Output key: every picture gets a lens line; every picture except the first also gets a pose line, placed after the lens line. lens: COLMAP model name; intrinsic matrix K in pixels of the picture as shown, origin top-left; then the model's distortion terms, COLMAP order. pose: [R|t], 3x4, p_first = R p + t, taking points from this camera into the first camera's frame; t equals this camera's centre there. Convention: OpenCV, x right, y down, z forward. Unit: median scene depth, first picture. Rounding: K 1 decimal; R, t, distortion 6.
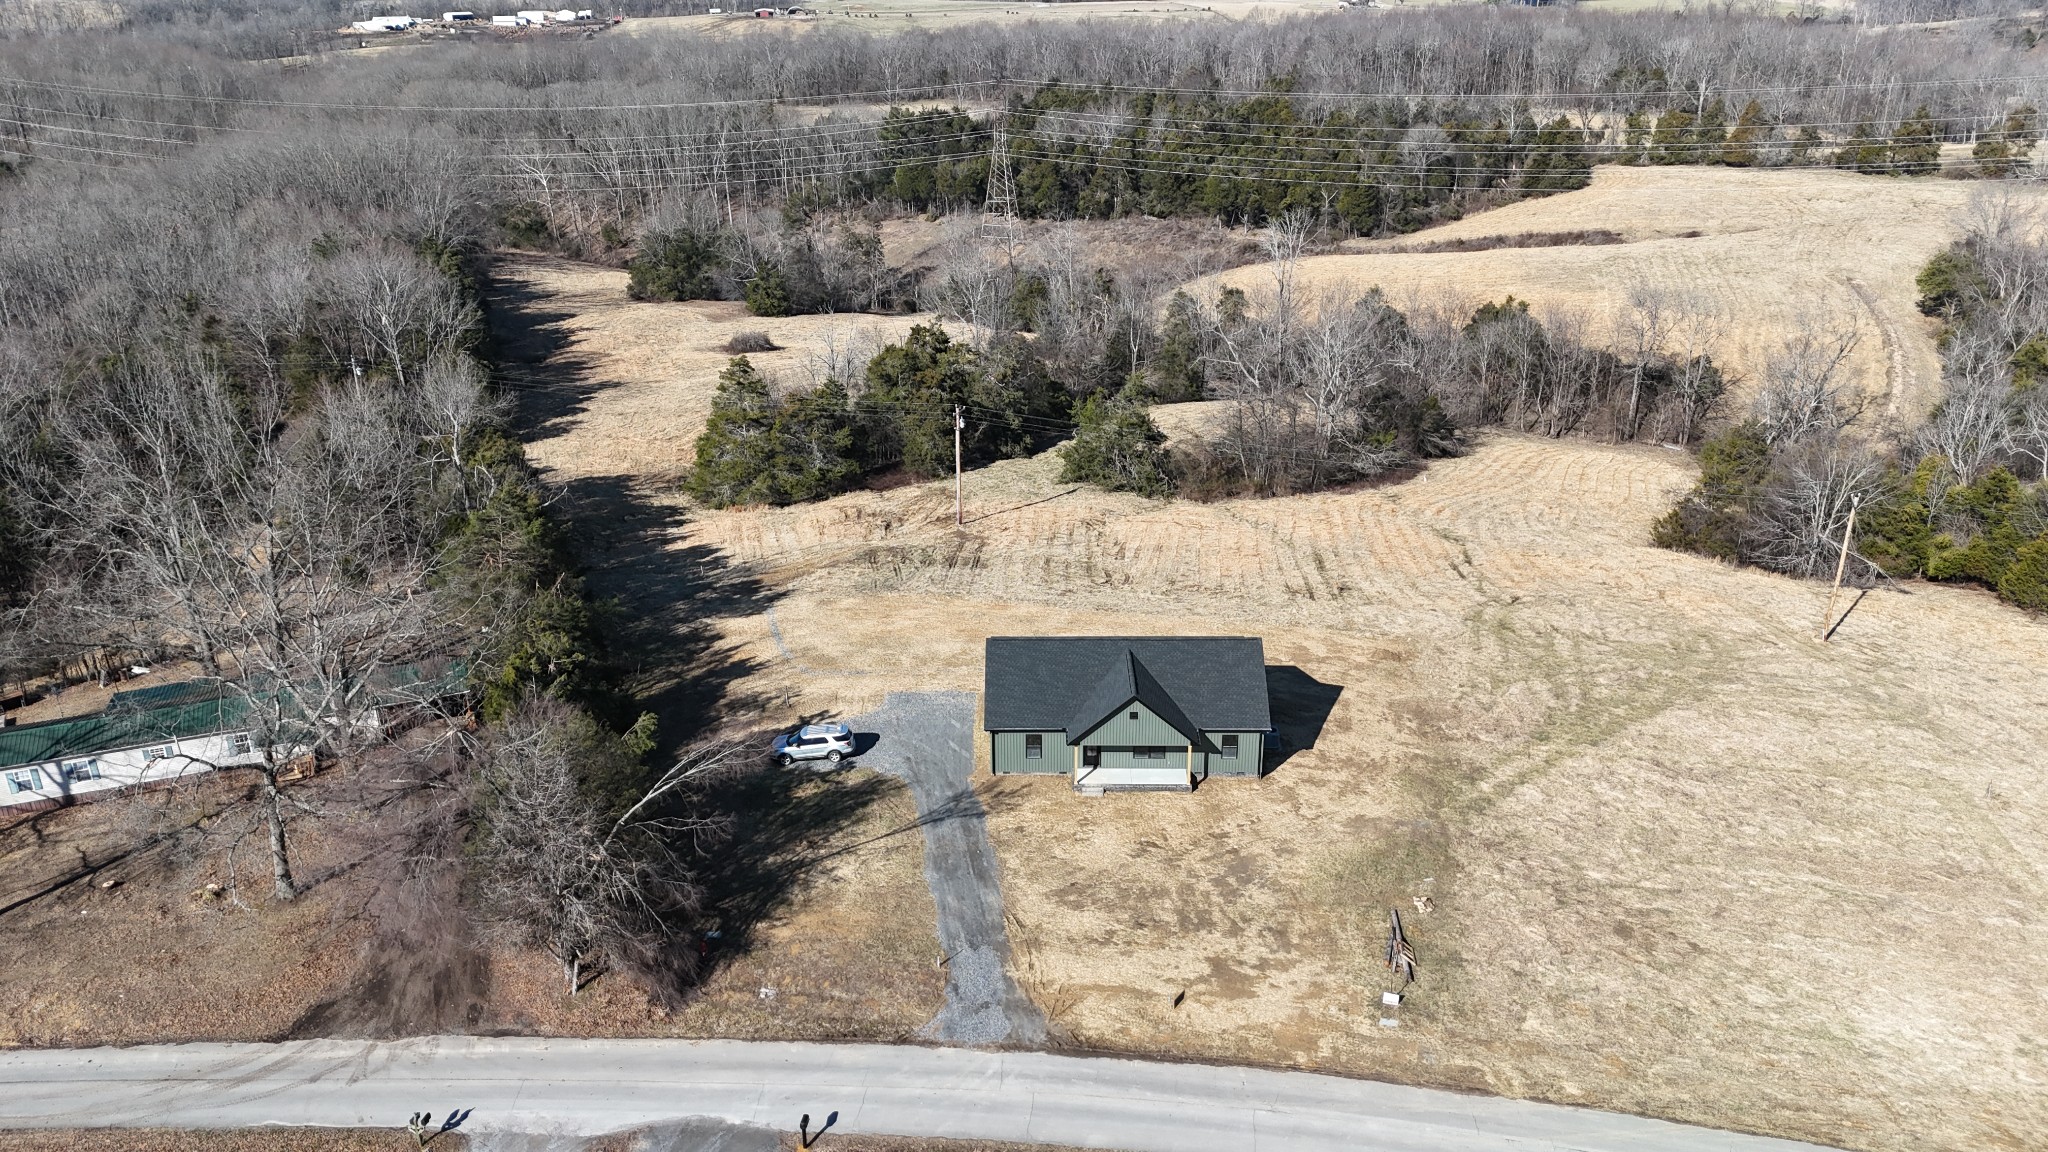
lens RADIAL K [[1498.3, 0, 1030.2], [0, 1498.3, 578.8], [0, 0, 1]] dist [0.090464, -0.107726]
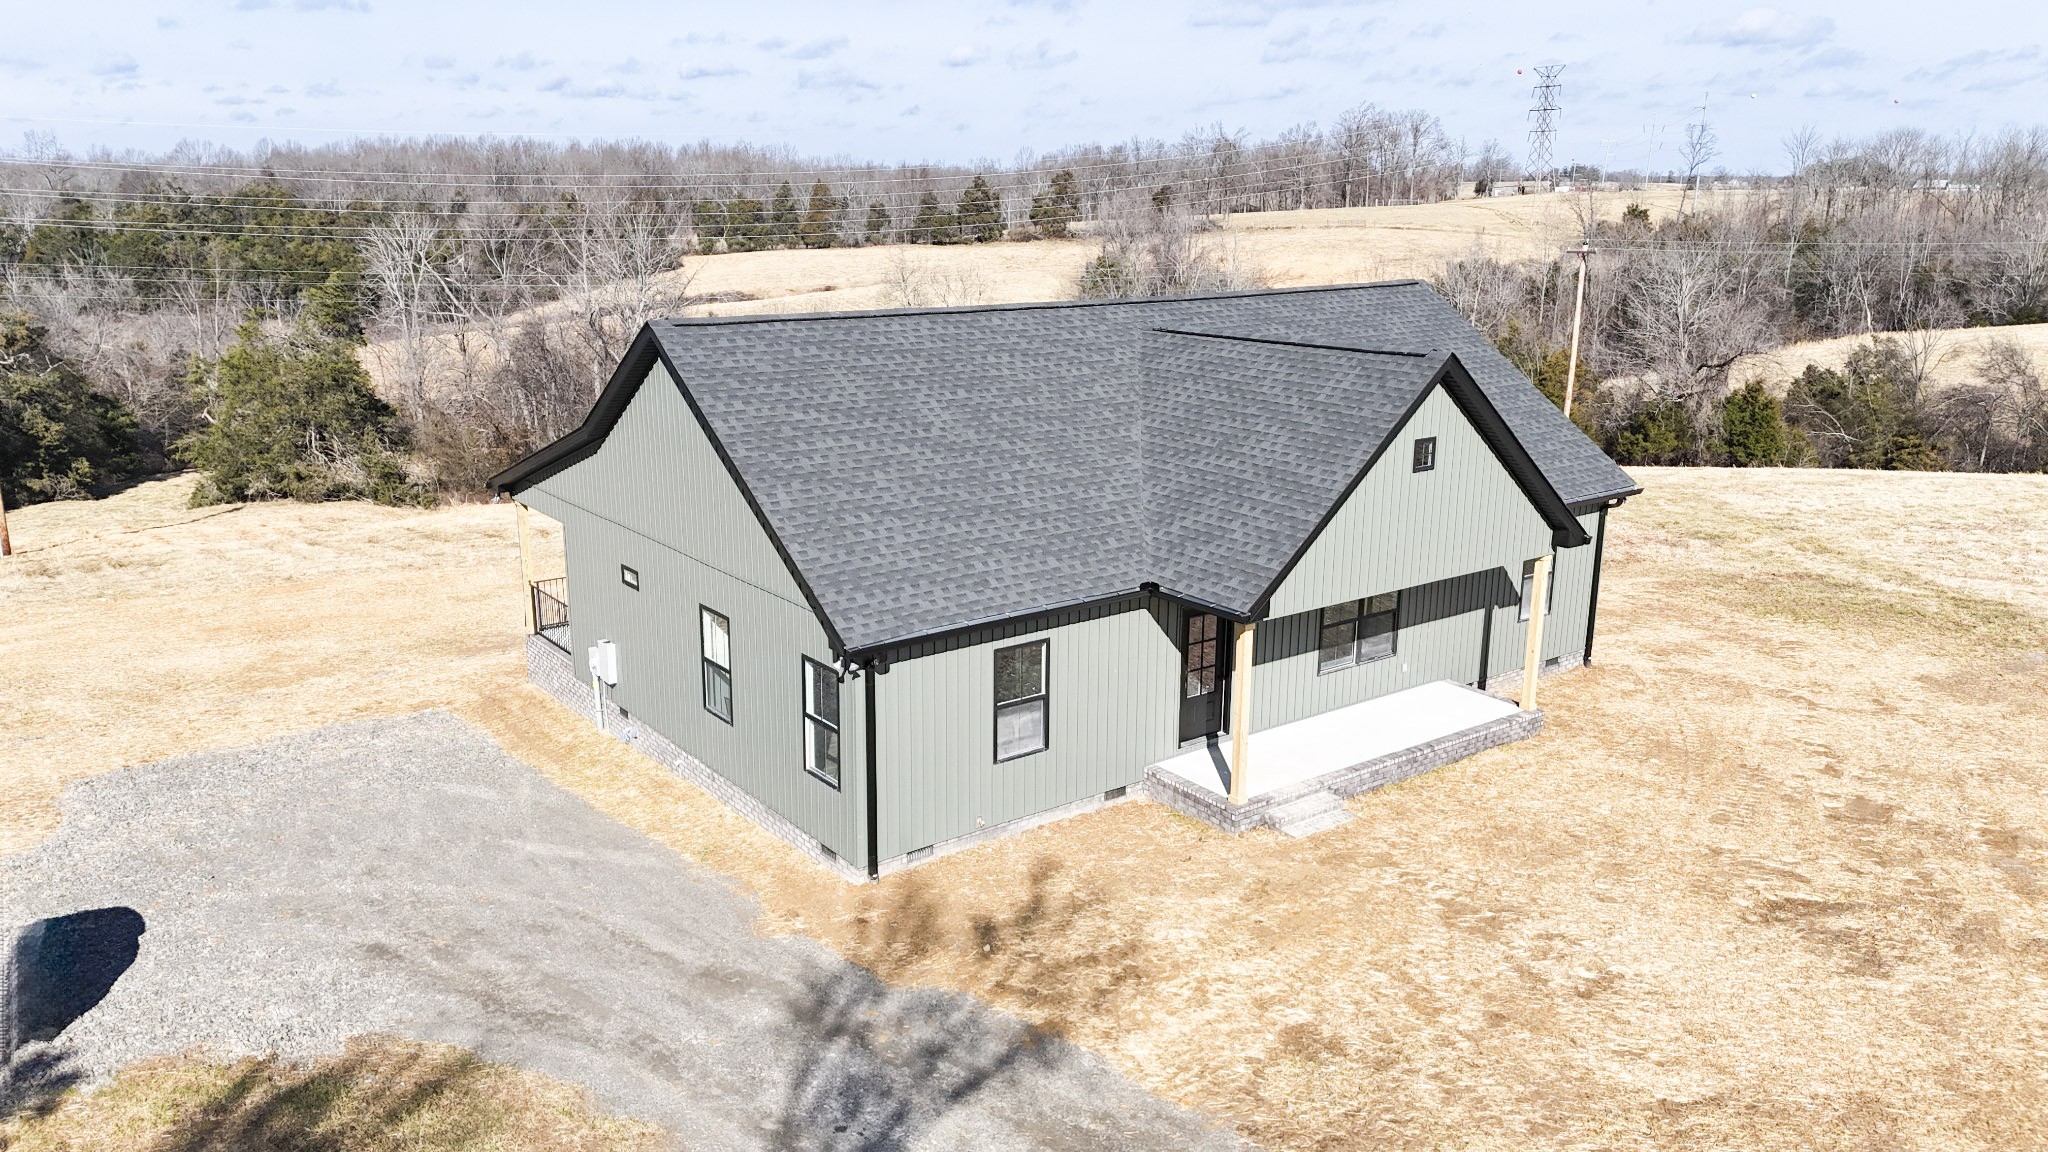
lens RADIAL K [[1498.3, 0, 1030.2], [0, 1498.3, 578.8], [0, 0, 1]] dist [0.090464, -0.107726]
pose [[0.789226, -0.145266, 0.596674, -0.064061], [0.228142, 0.971438, -0.065259, 0.053939], [-0.570152, 0.187631, 0.799826, 0.401869]]
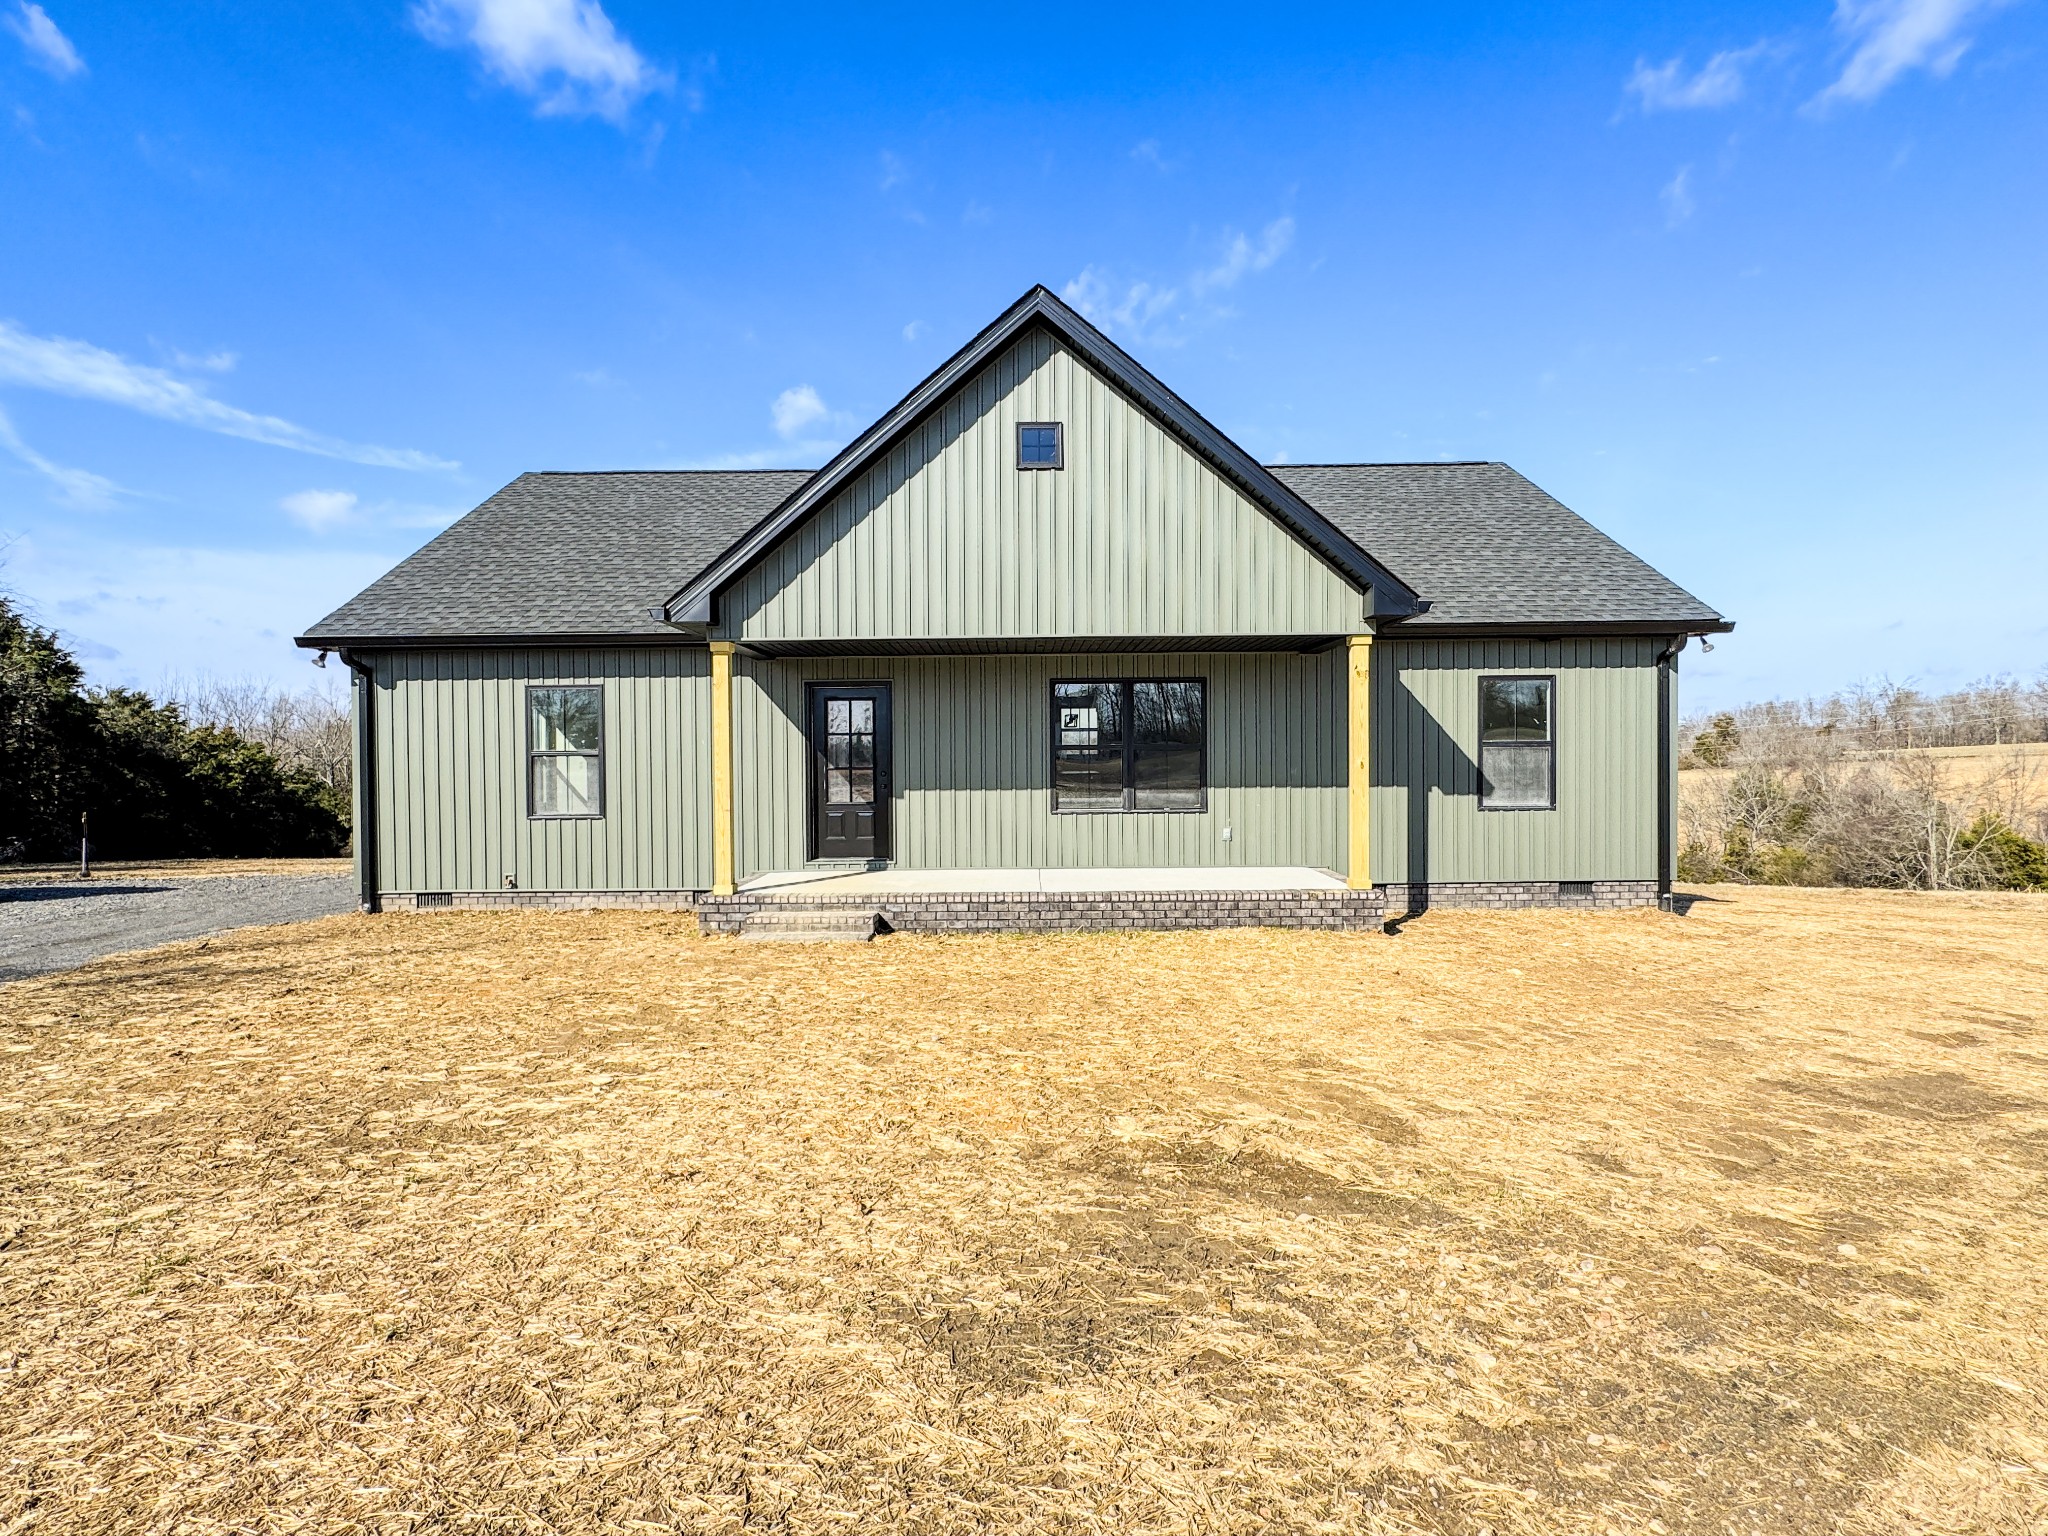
lens RADIAL K [[946.3, 0, 1022.2], [0, 946.3, 767.7], [0, 0, 1]] dist [-0.002383, -0.000148]
pose [[0.999959, -0.004444, 0.007937, 0.031611], [0.007122, 0.925273, -0.379235, 0.080740], [-0.005659, 0.379276, 0.925266, 0.435048]]
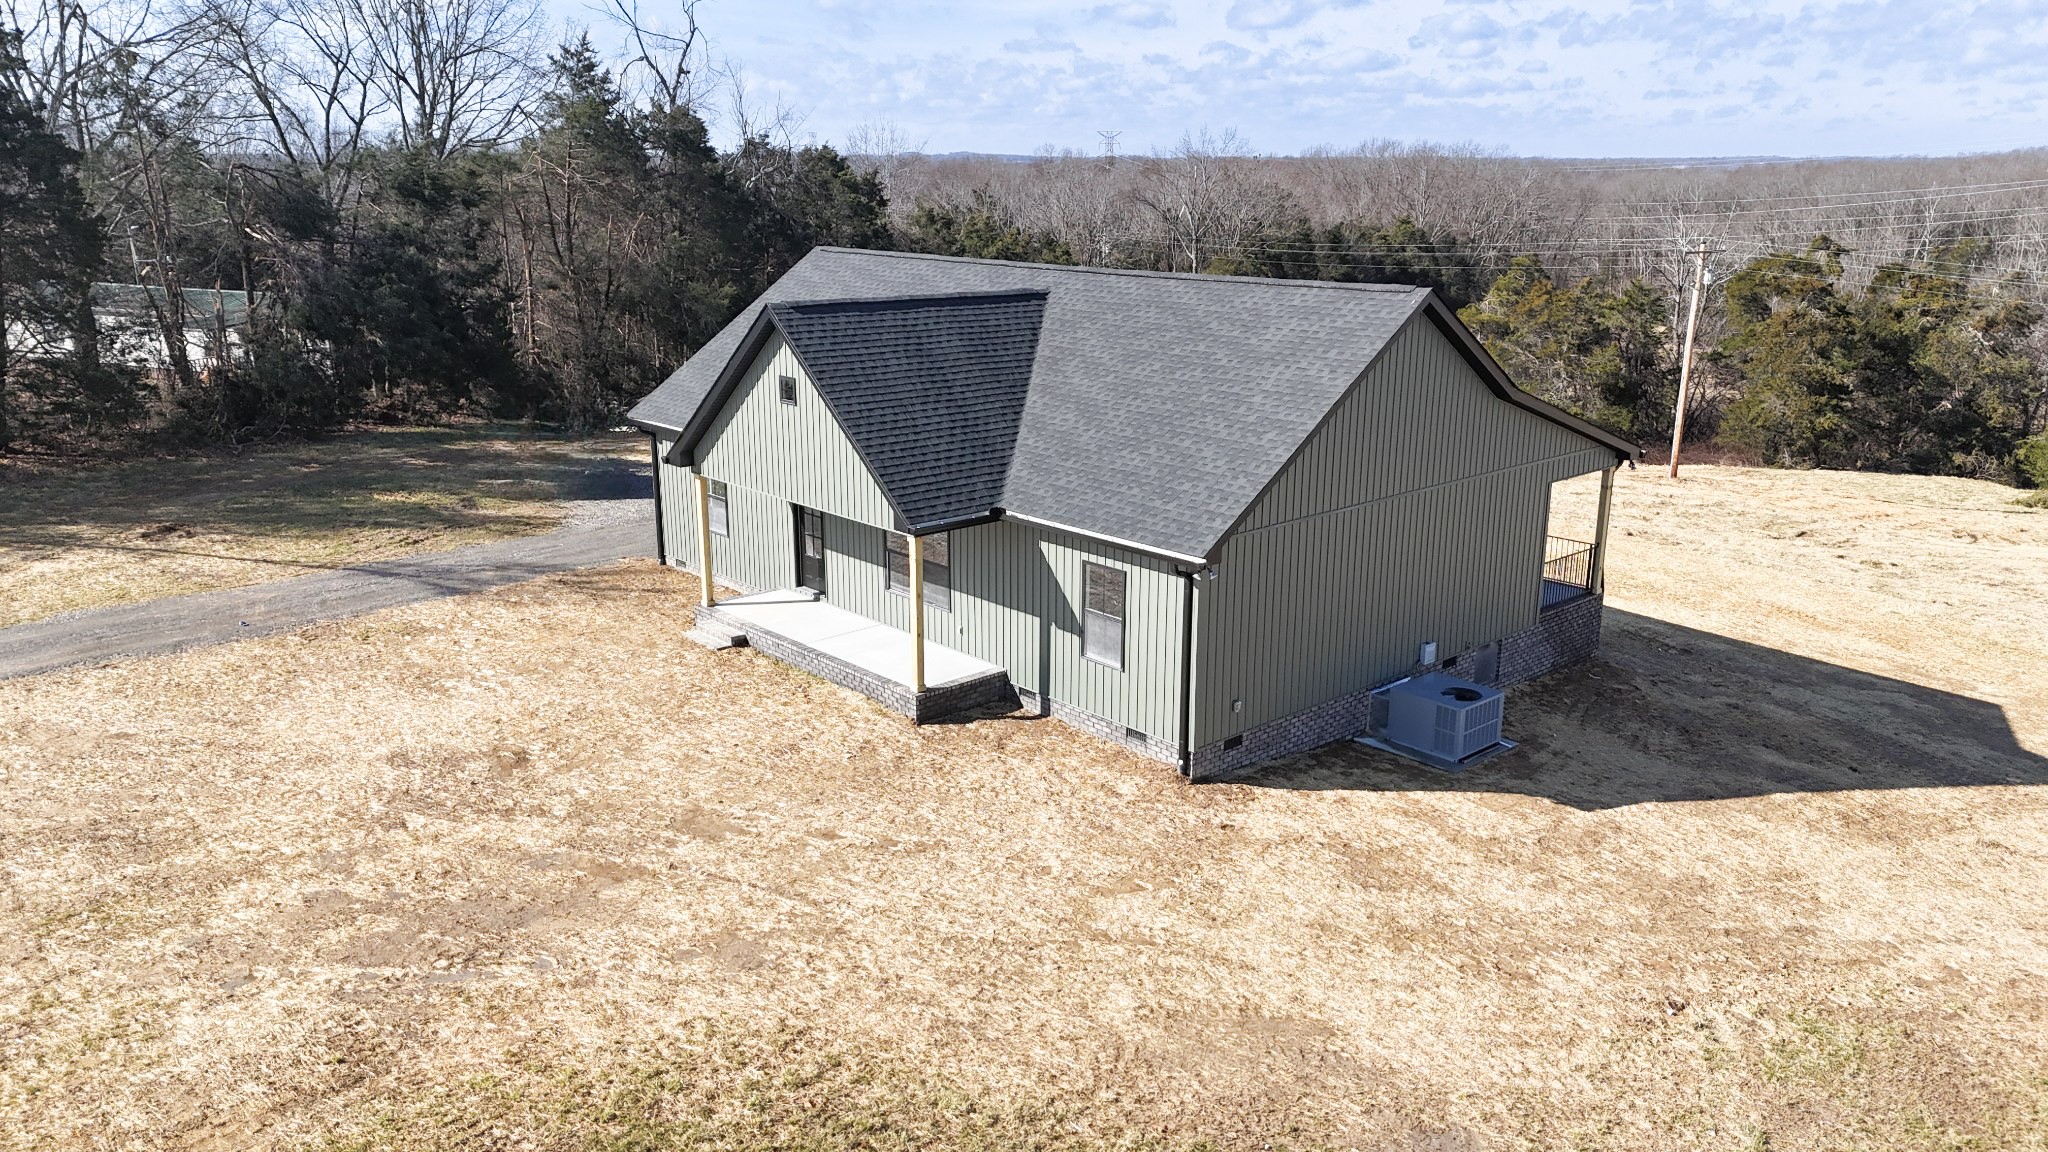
lens RADIAL K [[1498.3, 0, 1030.2], [0, 1498.3, 578.8], [0, 0, 1]] dist [0.090464, -0.107726]
pose [[0.676611, 0.201463, -0.708244, 0.152693], [-0.291878, 0.956432, -0.006780, 0.054970], [0.676021, 0.211308, 0.705935, 0.396673]]
